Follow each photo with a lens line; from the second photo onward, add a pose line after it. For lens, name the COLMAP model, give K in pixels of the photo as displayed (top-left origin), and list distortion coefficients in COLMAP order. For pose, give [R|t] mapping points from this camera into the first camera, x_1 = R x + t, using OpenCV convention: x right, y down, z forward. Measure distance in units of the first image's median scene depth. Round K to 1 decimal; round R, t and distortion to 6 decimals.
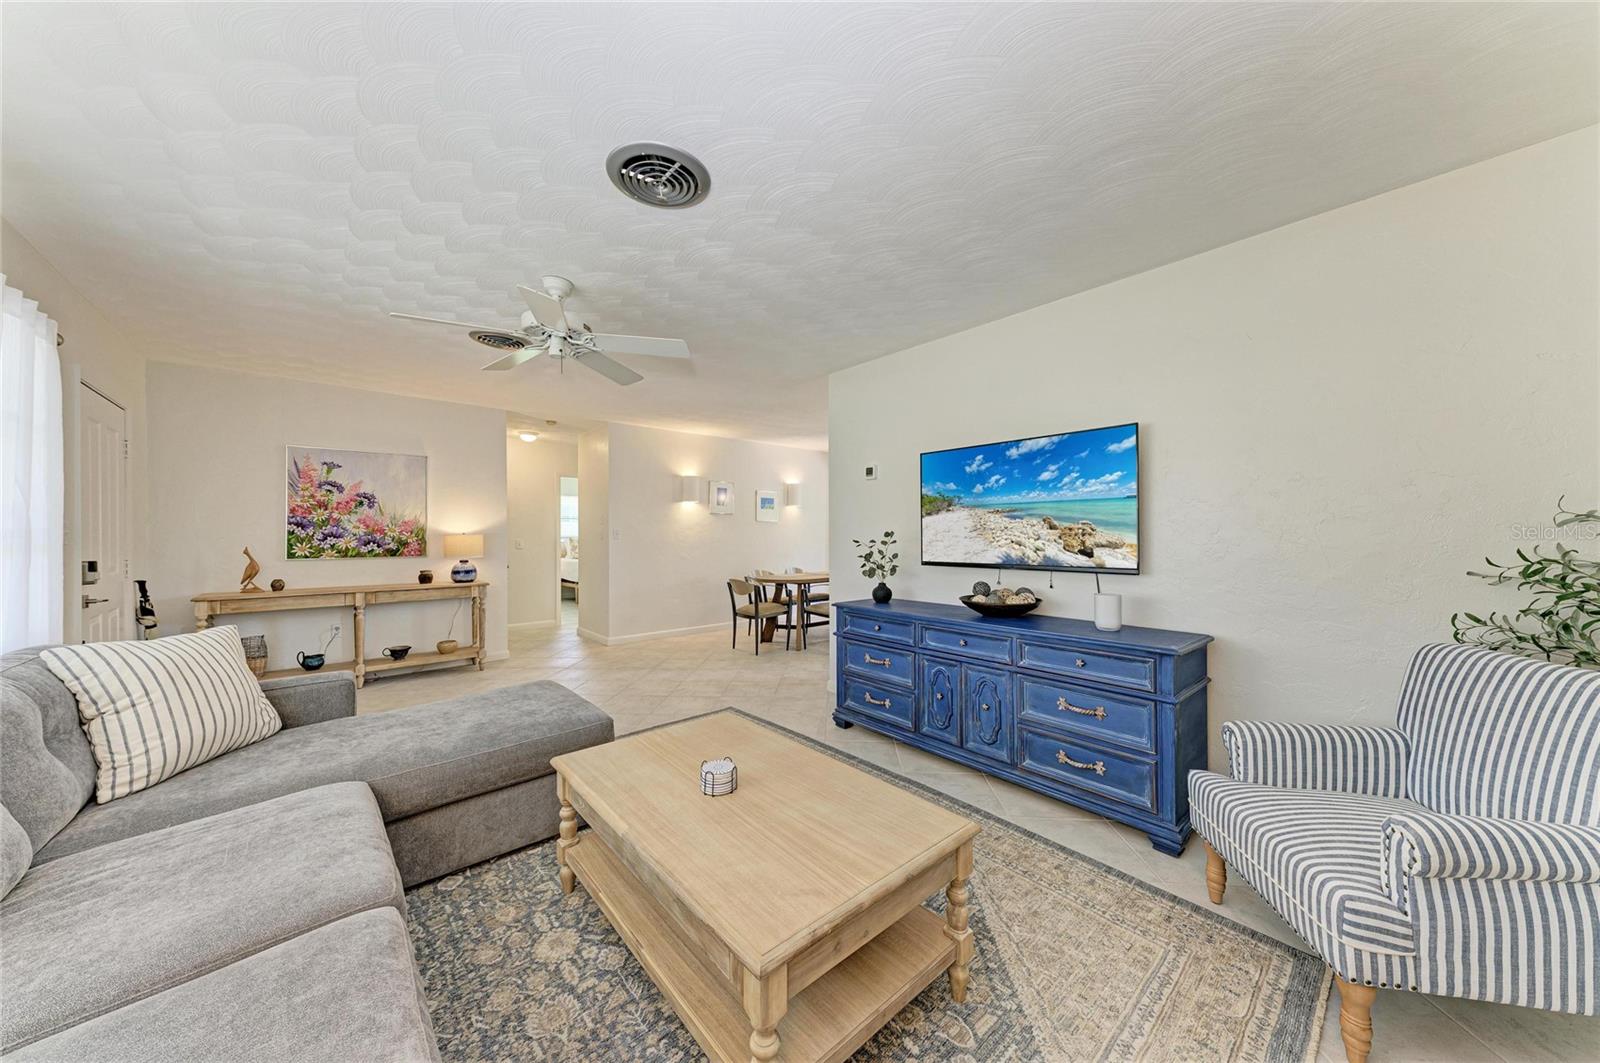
lens RADIAL K [[539.1, 0, 801.4], [0, 539.1, 534.5], [0, 0, 1]] dist [0.026637, -0.005940]
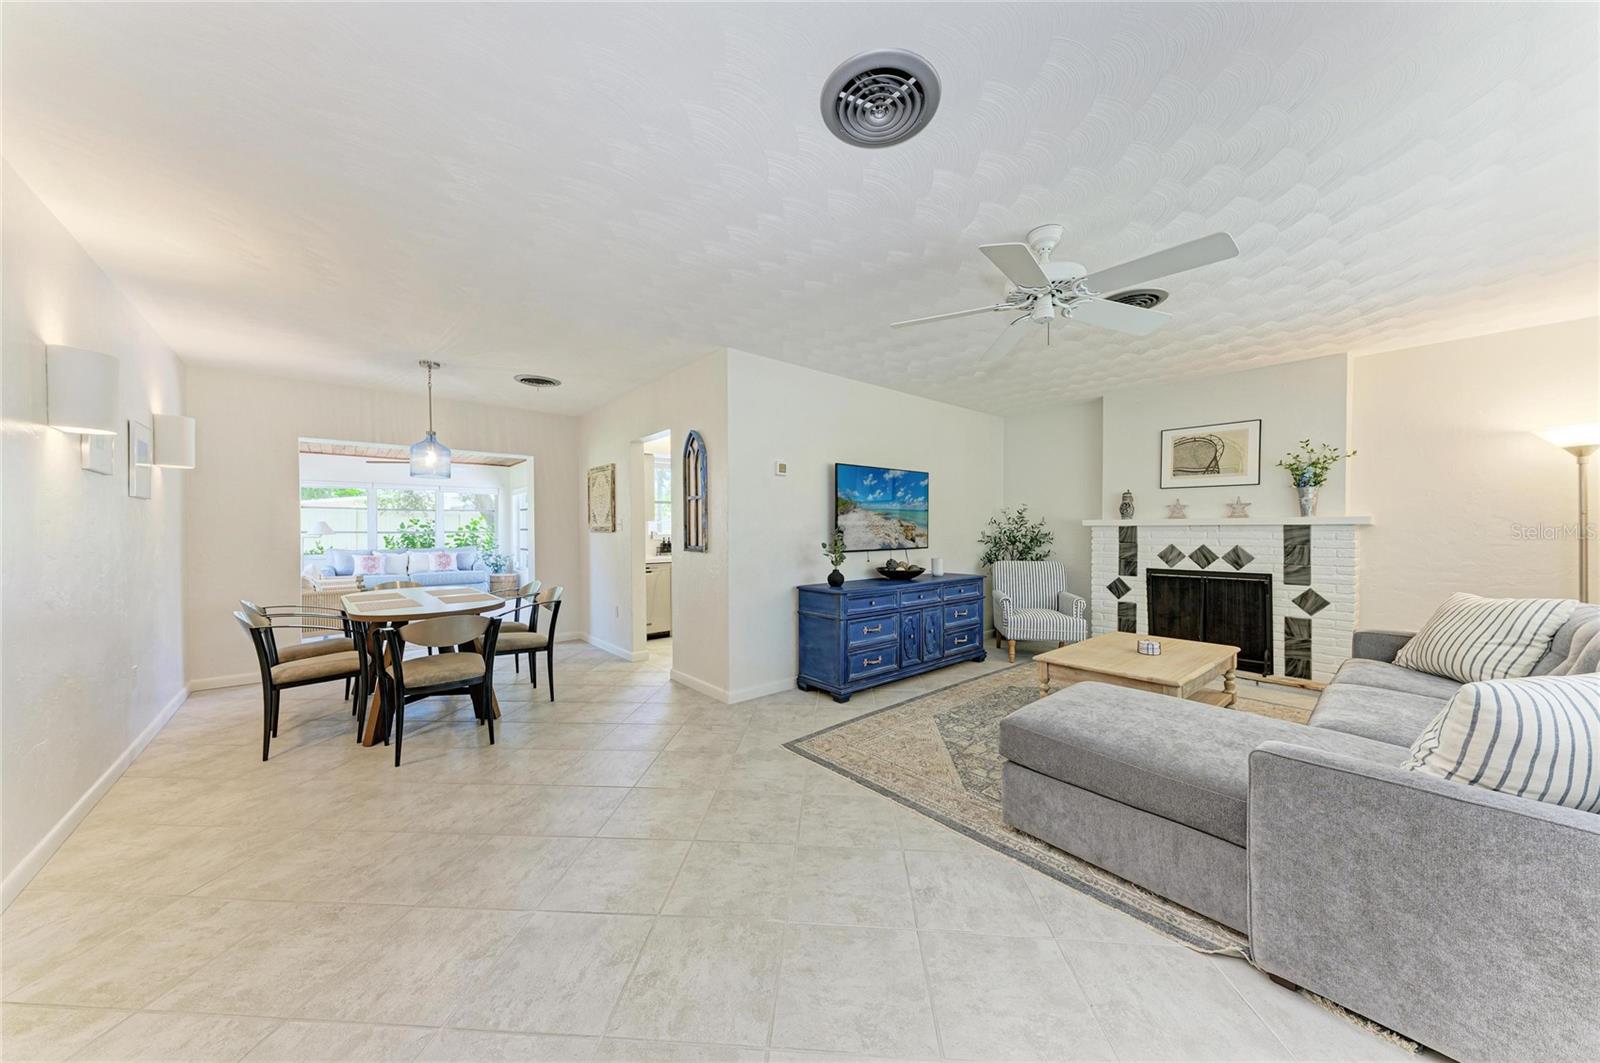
lens RADIAL K [[539.1, 0, 801.4], [0, 539.1, 534.5], [0, 0, 1]] dist [0.026637, -0.005940]
pose [[0.007803, -0.008307, 0.999935, -0.787706], [0.005054, 0.999953, 0.008268, 0.002915], [-0.999957, 0.004989, 0.007844, 0.824373]]
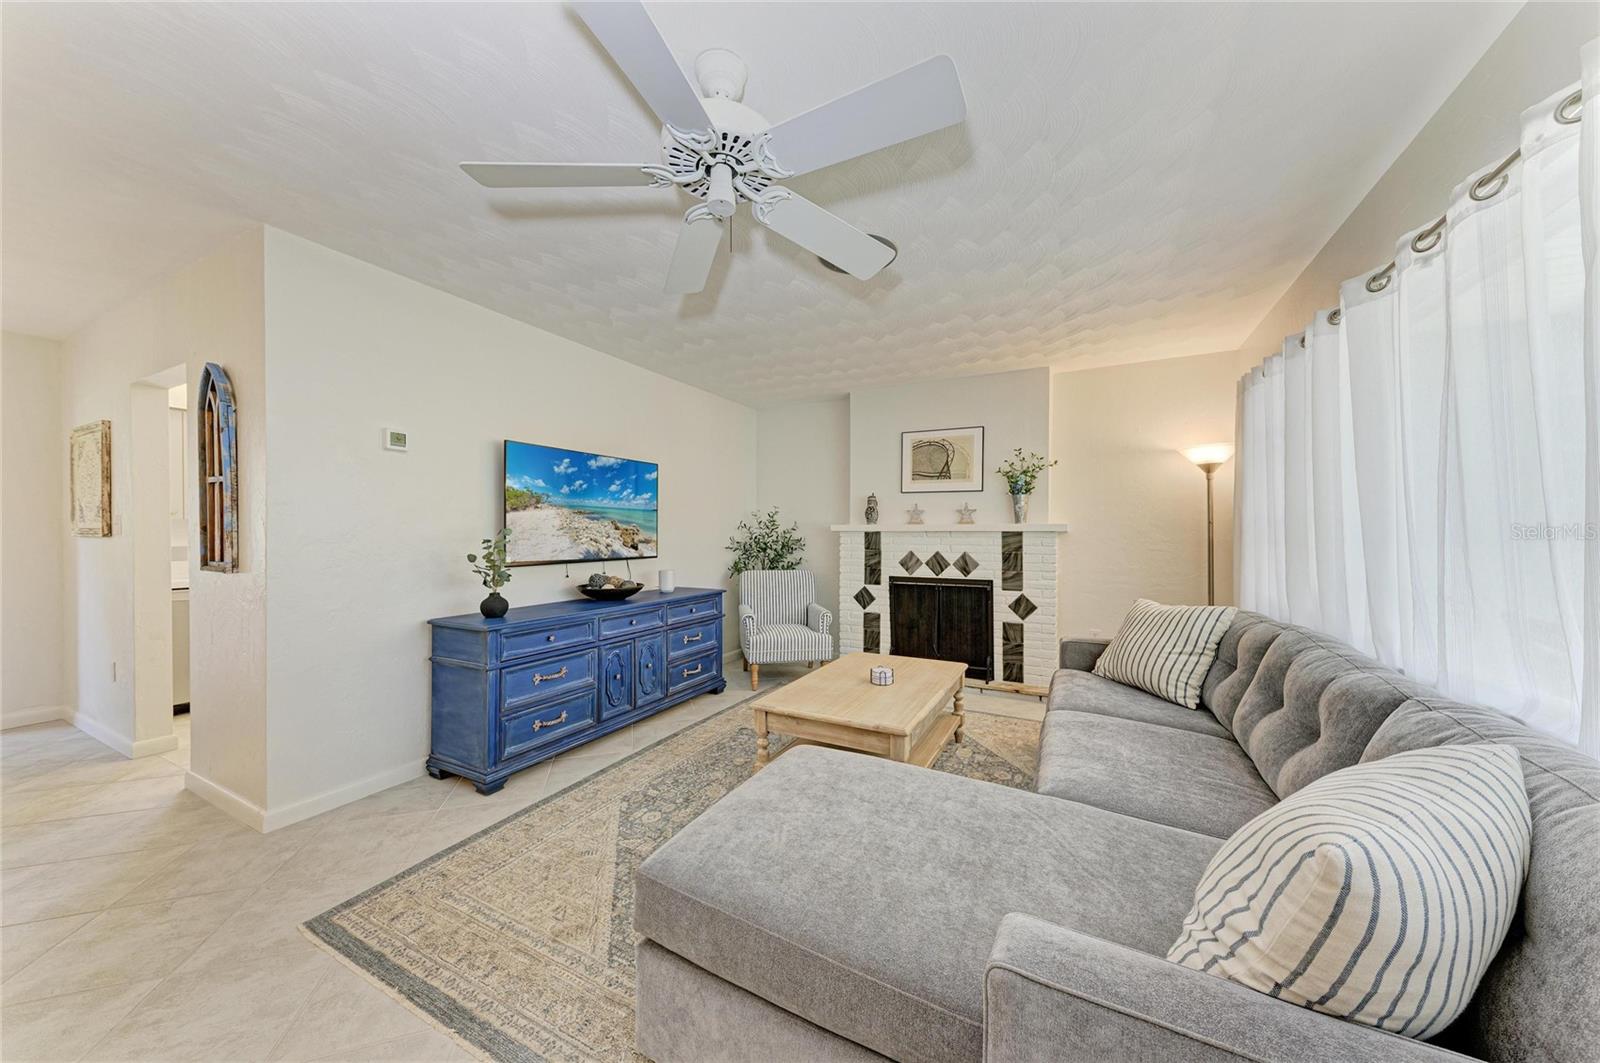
lens RADIAL K [[539.1, 0, 801.4], [0, 539.1, 534.5], [0, 0, 1]] dist [0.026637, -0.005940]
pose [[-0.362280, -0.001281, 0.932069, -0.592866], [0.001043, 0.999998, 0.001780, 0.001745], [-0.932069, 0.001617, -0.362278, 0.671779]]
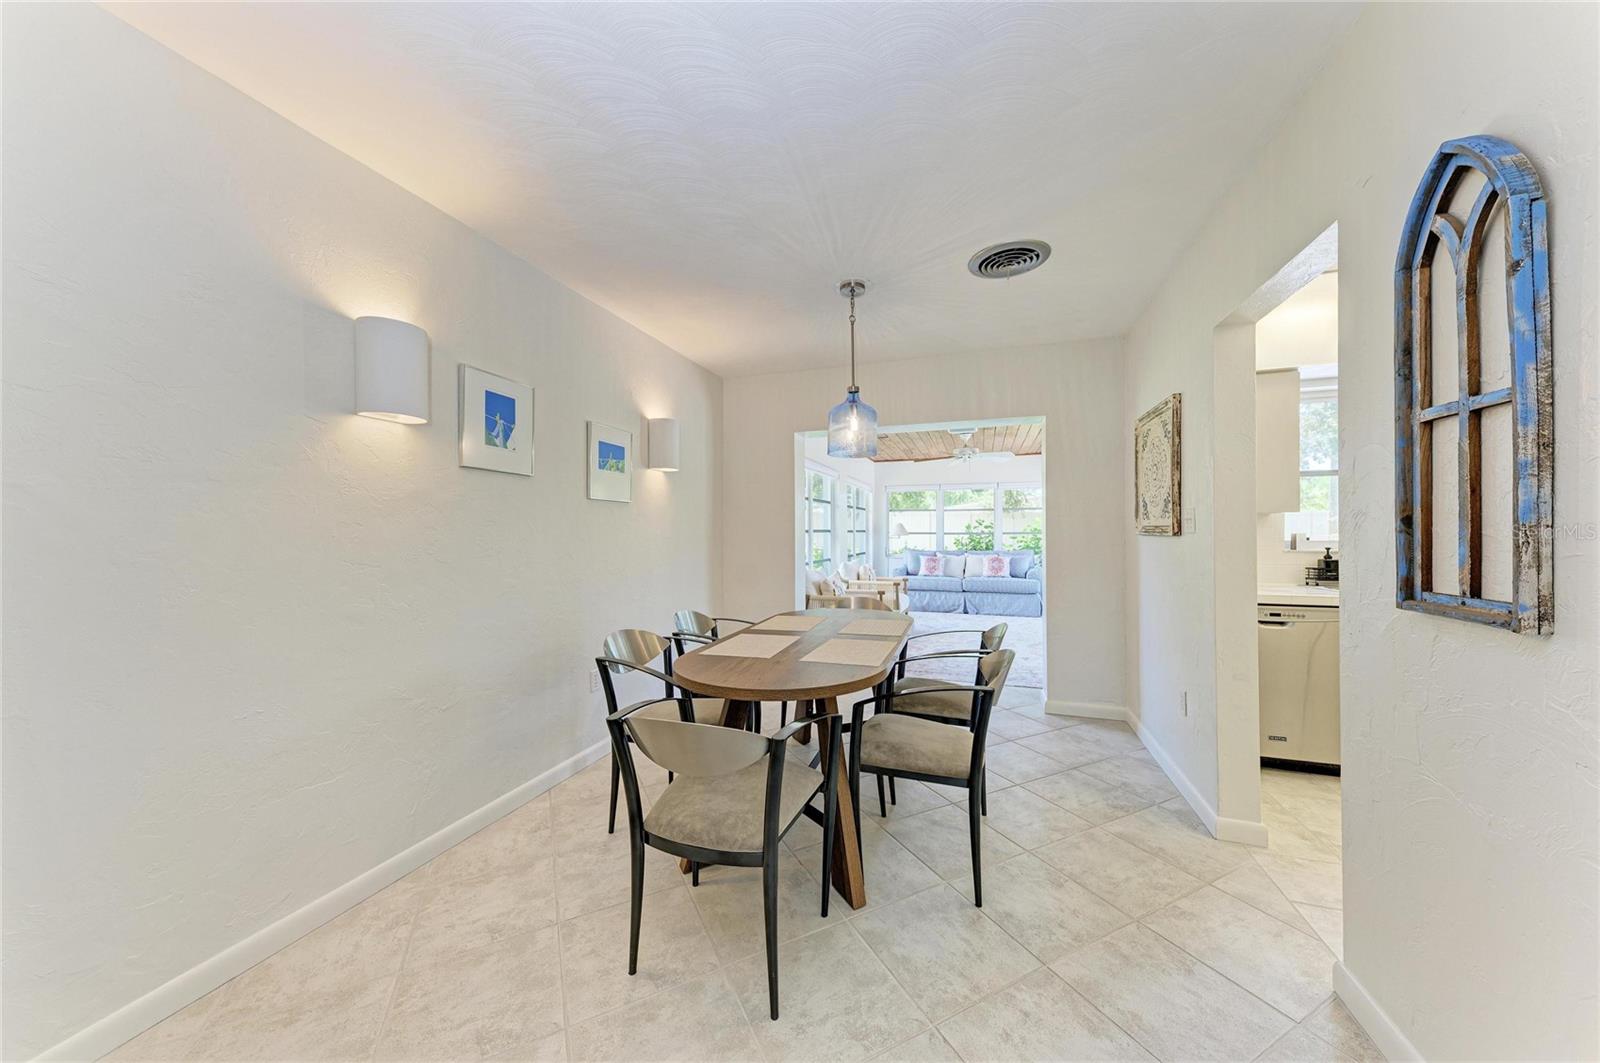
lens RADIAL K [[539.1, 0, 801.4], [0, 539.1, 534.5], [0, 0, 1]] dist [0.026637, -0.005940]
pose [[0.860709, -0.004739, 0.509075, -0.240686], [0.004282, 0.999989, 0.002069, 0.000727], [-0.509079, 0.000399, 0.860720, 0.951473]]
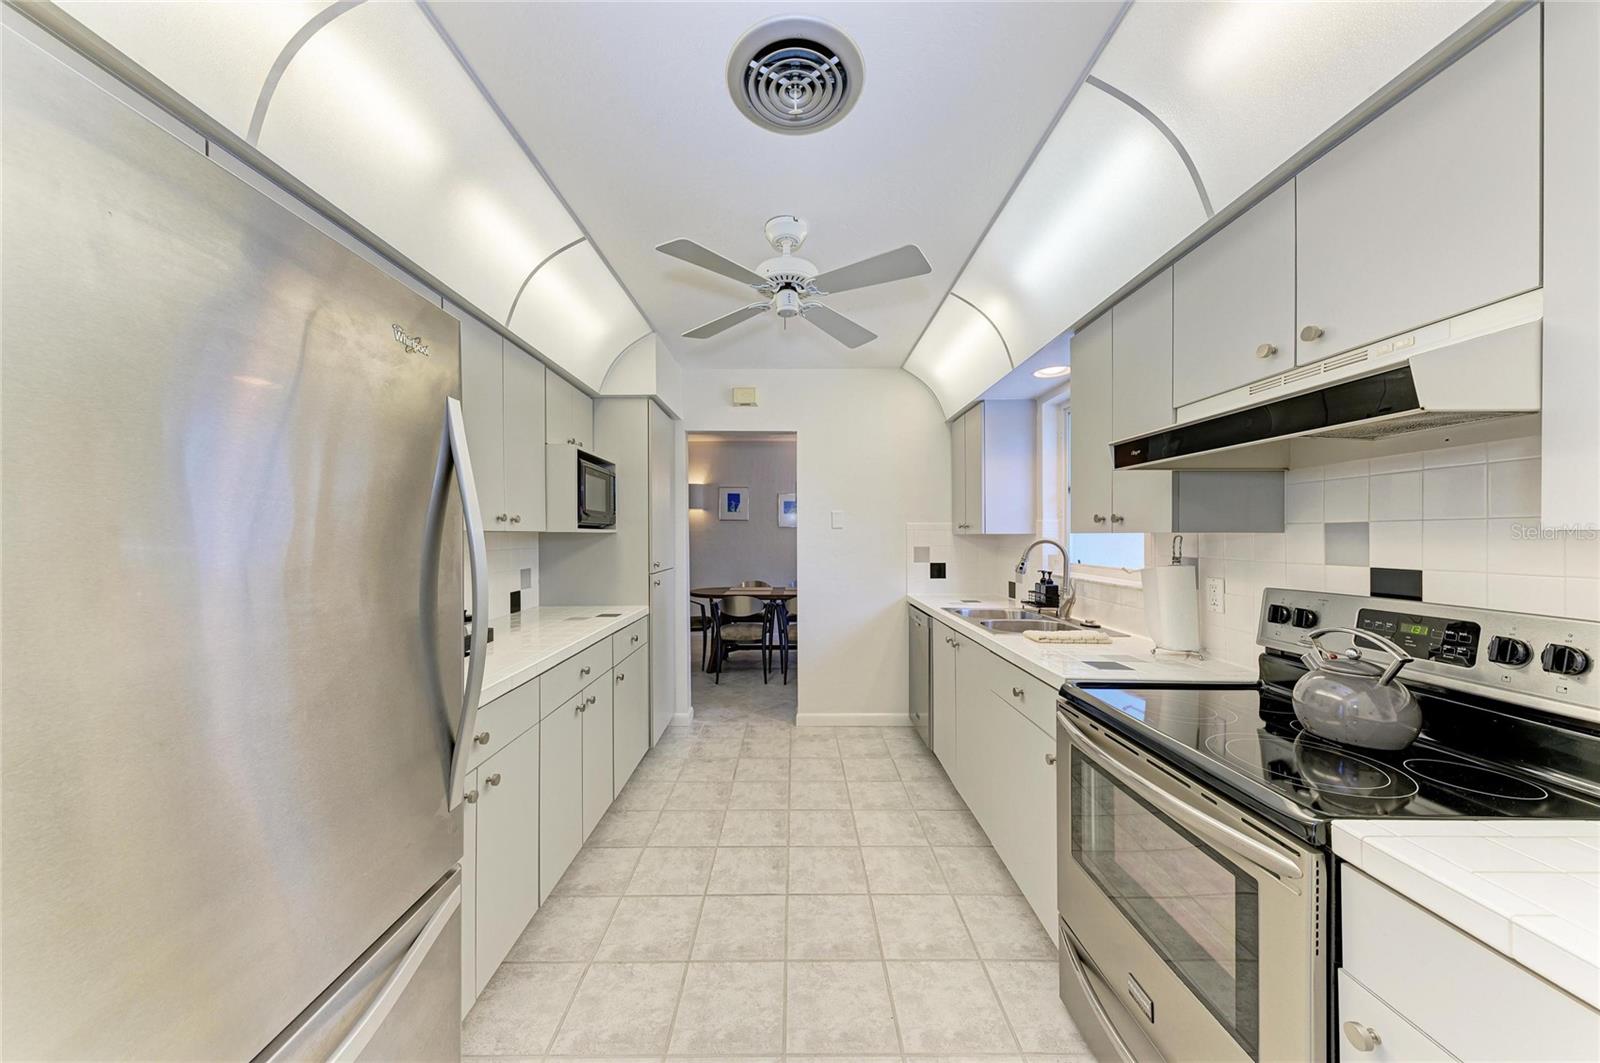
lens RADIAL K [[548.0, 0, 788.7], [0, 548.0, 530.6], [0, 0, 1]] dist [0.000251, -0.000040]
pose [[0.745299, -0.005365, -0.666709, 0.903543], [0.002934, 0.999984, -0.004767, -0.023898], [0.666724, 0.001597, 0.745303, 0.517724]]
